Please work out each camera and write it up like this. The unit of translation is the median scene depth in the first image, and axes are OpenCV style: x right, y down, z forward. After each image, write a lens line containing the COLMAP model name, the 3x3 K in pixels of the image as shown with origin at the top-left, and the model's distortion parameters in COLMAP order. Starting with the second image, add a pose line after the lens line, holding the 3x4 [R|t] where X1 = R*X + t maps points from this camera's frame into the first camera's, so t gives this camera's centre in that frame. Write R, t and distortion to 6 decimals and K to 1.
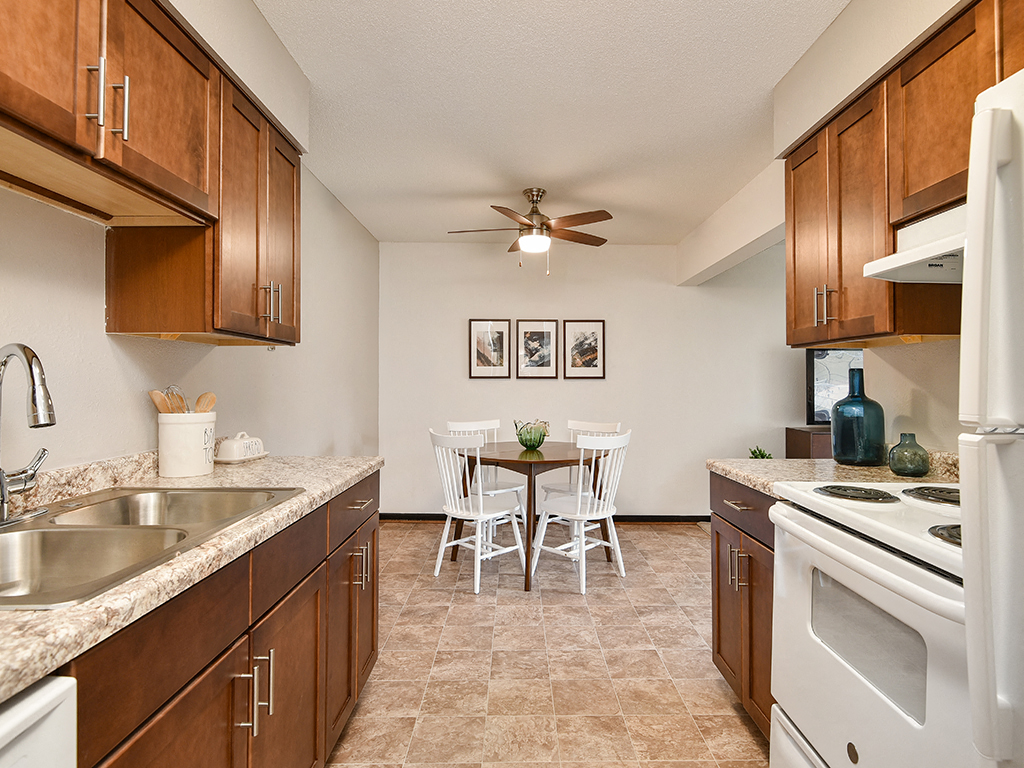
lens RADIAL K [[549.9, 0, 507.6], [0, 549.9, 370.0], [0, 0, 1]] dist [-0.001899, -0.001870]
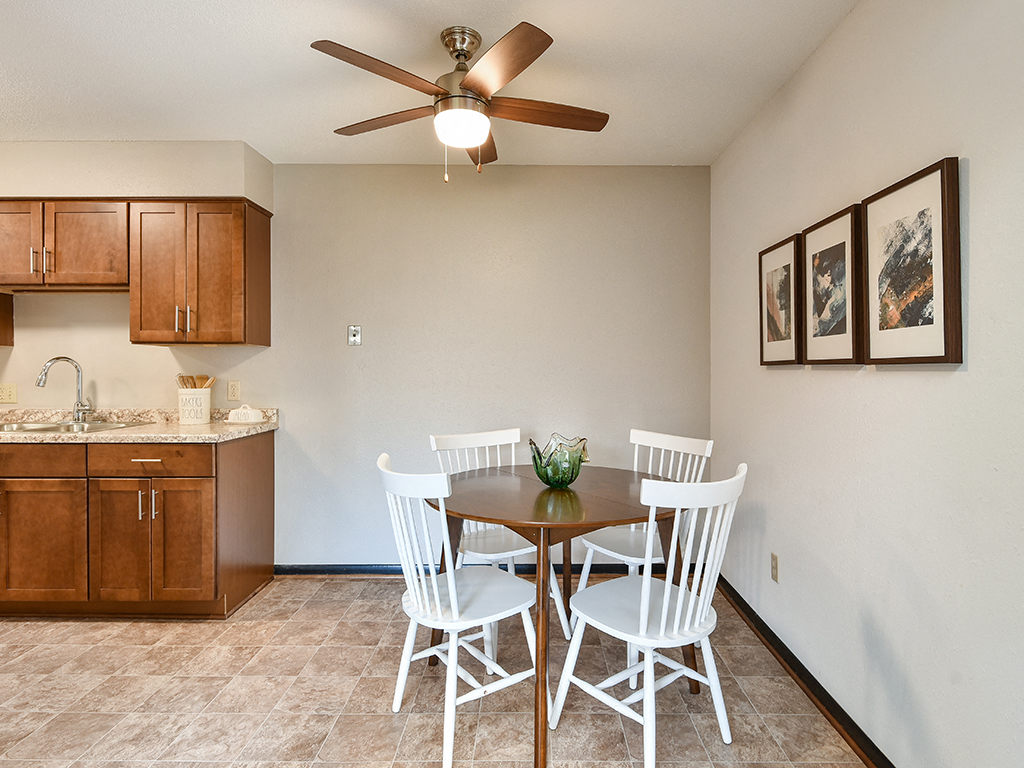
lens RADIAL K [[549.9, 0, 507.6], [0, 549.9, 370.0], [0, 0, 1]] dist [-0.001899, -0.001870]
pose [[0.019391, -0.001307, -0.999811, 0.457241], [0.019605, 0.999807, -0.000926, 0.015545], [0.999620, -0.019583, 0.019413, 0.759264]]
